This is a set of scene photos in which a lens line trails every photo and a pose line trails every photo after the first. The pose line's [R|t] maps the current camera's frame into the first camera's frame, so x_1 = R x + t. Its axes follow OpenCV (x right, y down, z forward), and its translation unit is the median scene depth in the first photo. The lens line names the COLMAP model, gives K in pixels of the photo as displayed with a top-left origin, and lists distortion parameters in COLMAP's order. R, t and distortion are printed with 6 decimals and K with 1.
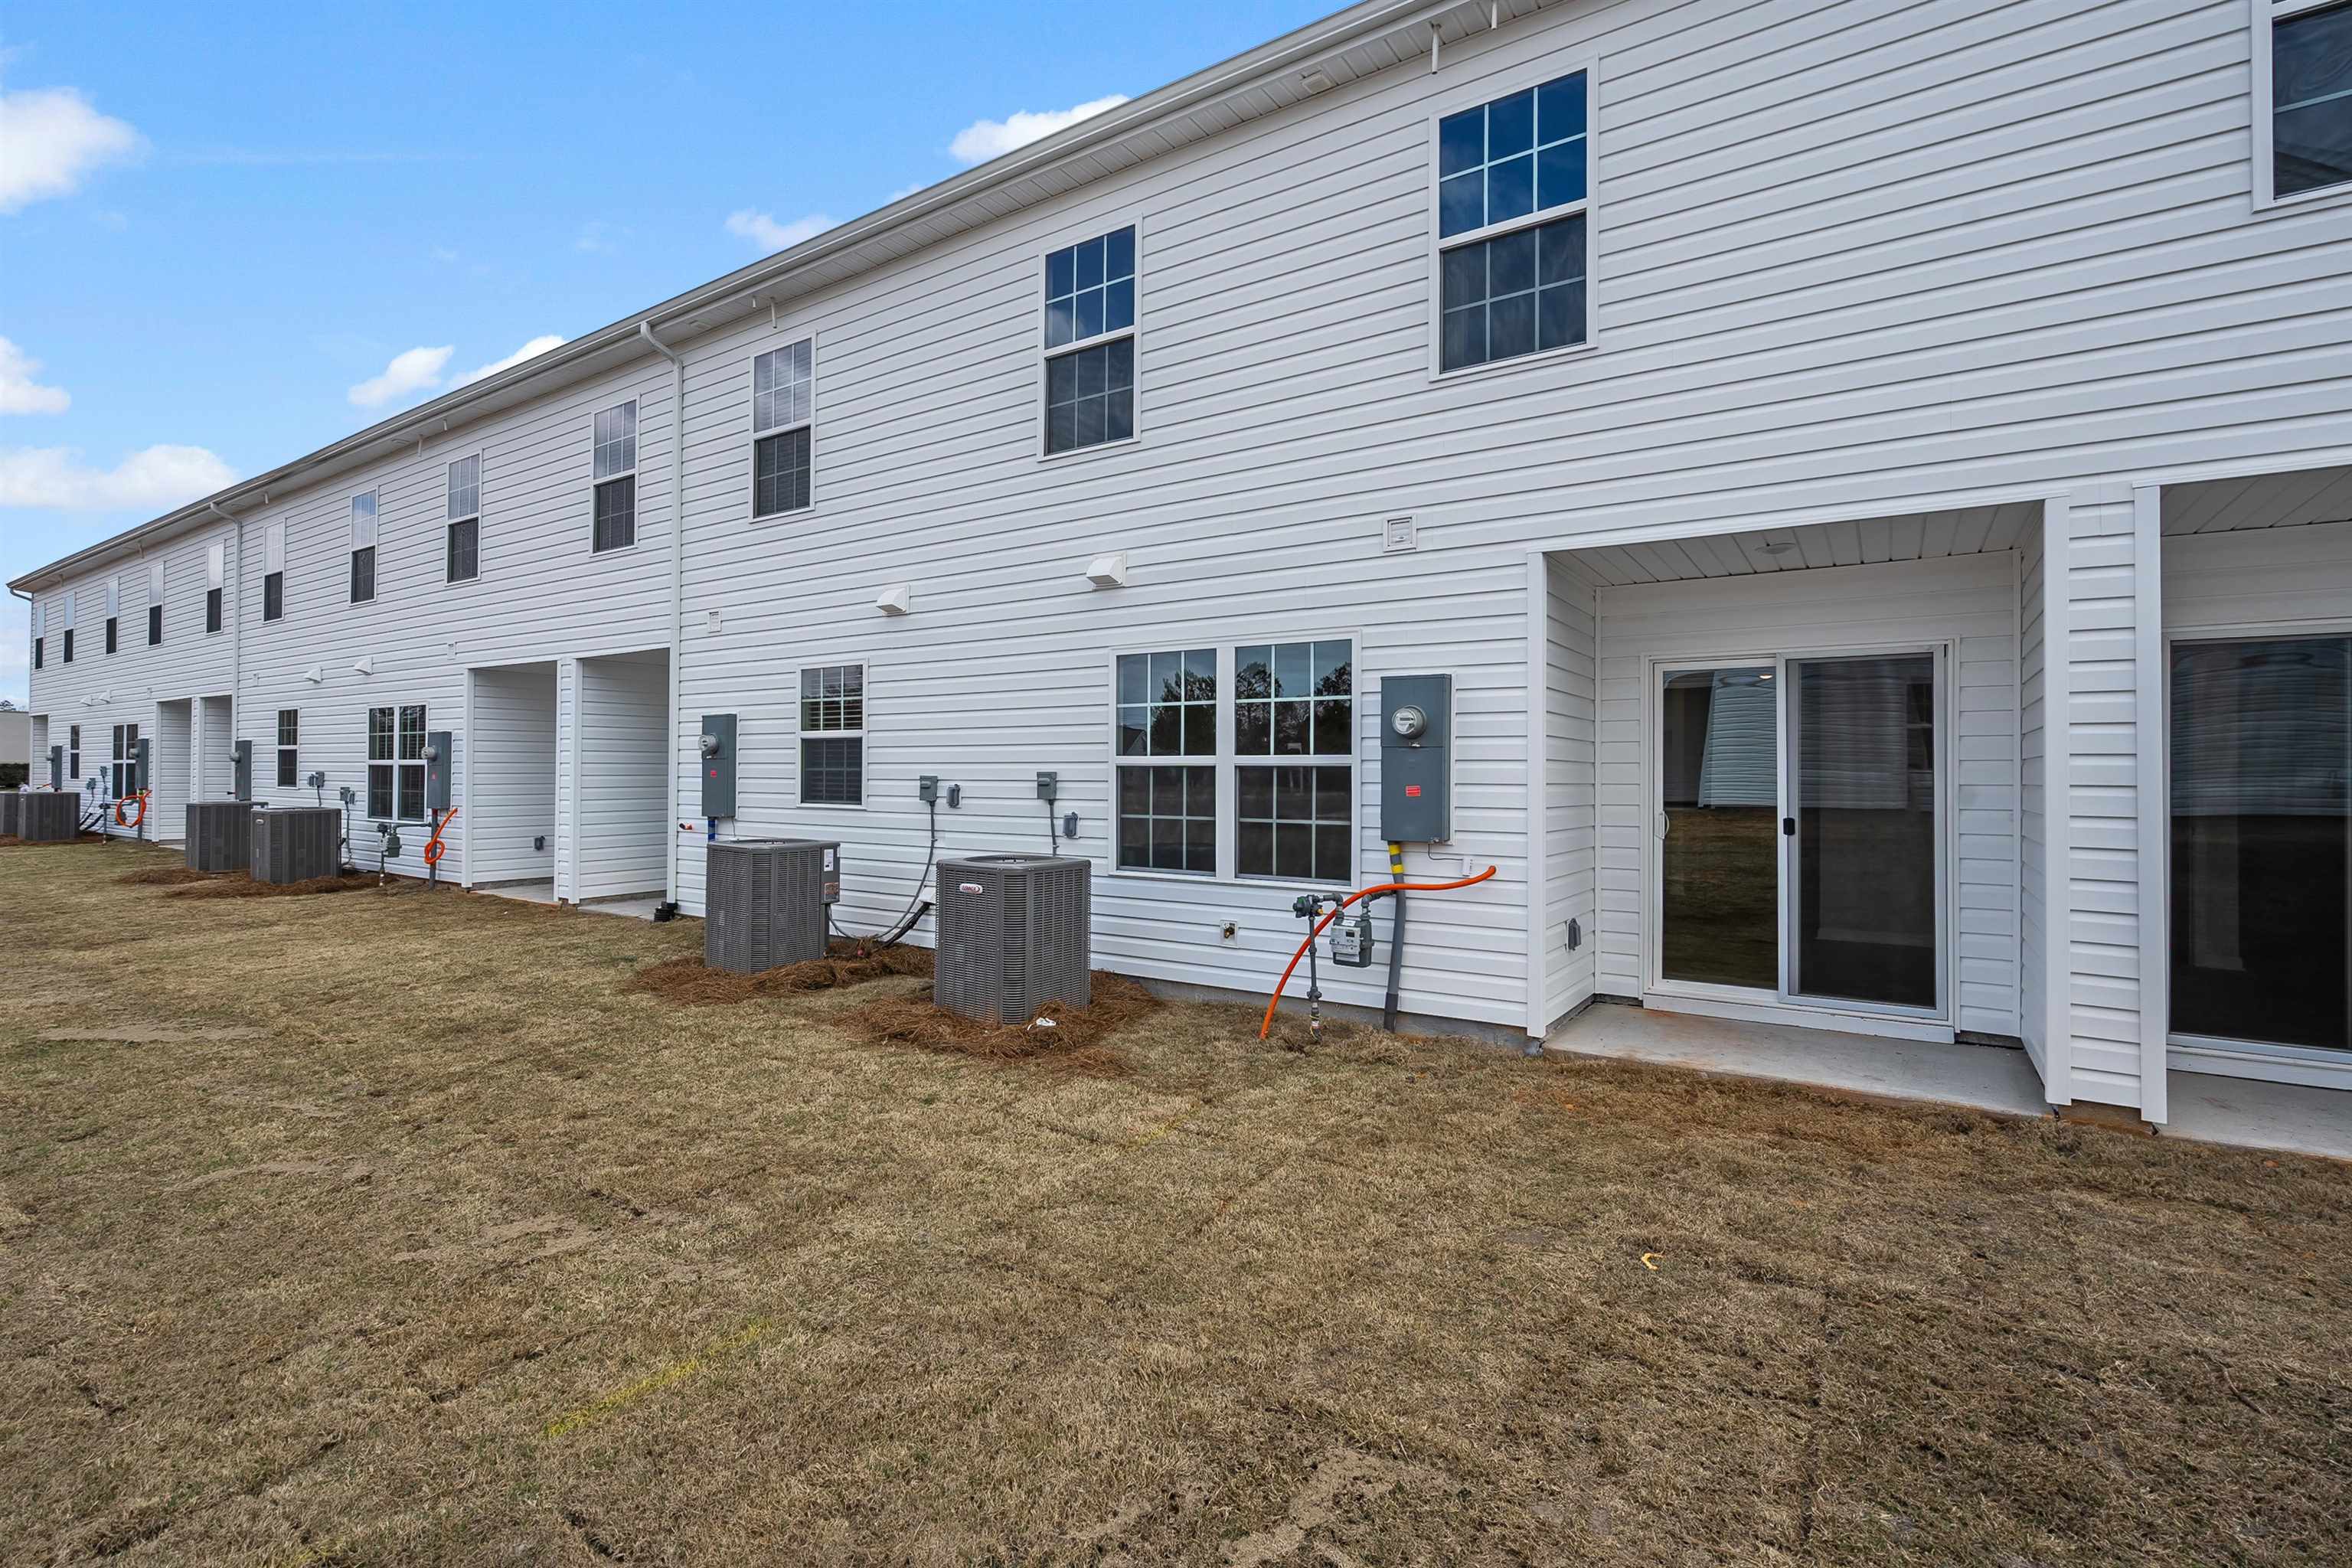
lens RADIAL K [[1069.3, 0, 1174.5], [0, 1069.3, 782.7], [0, 0, 1]] dist [-0.009181, 0.004373]
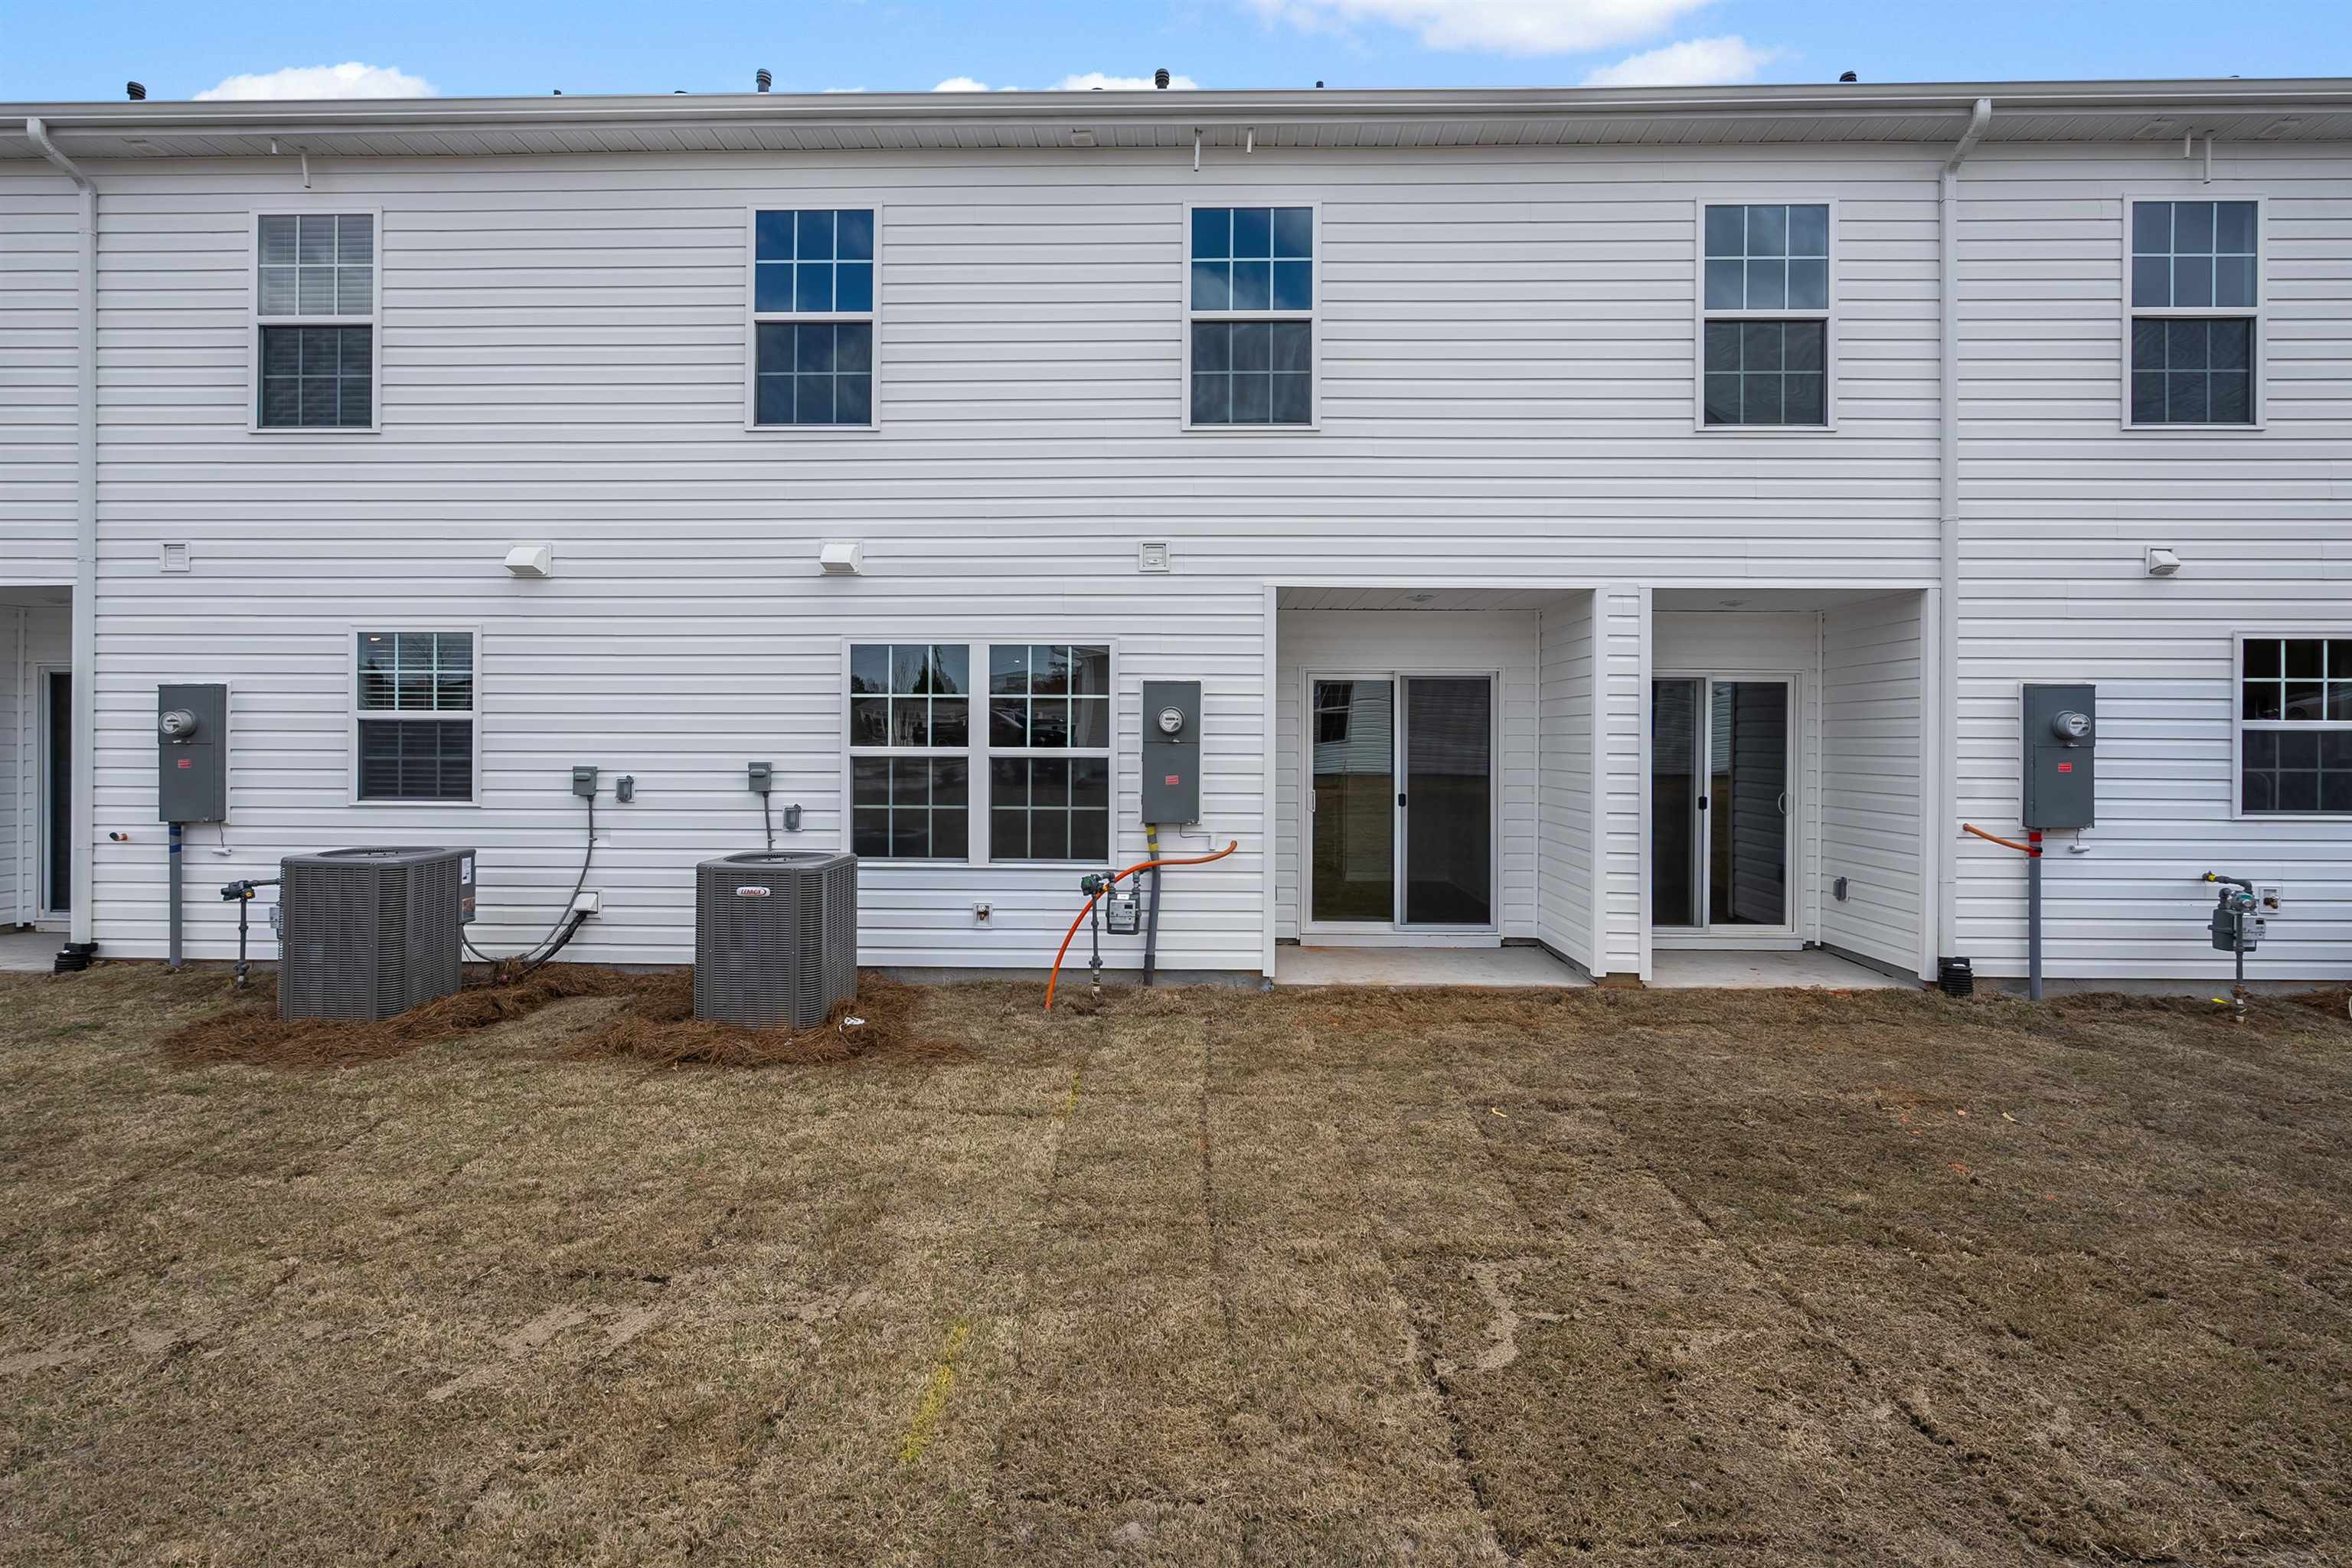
lens RADIAL K [[1069.3, 0, 1192.4], [0, 1069.3, 762.9], [0, 0, 1]] dist [-0.009181, 0.004373]
pose [[0.844072, -0.011707, 0.536102, -0.375985], [0.003633, 0.999864, 0.016116, -0.029047], [-0.536217, -0.011655, 0.844000, 0.001148]]
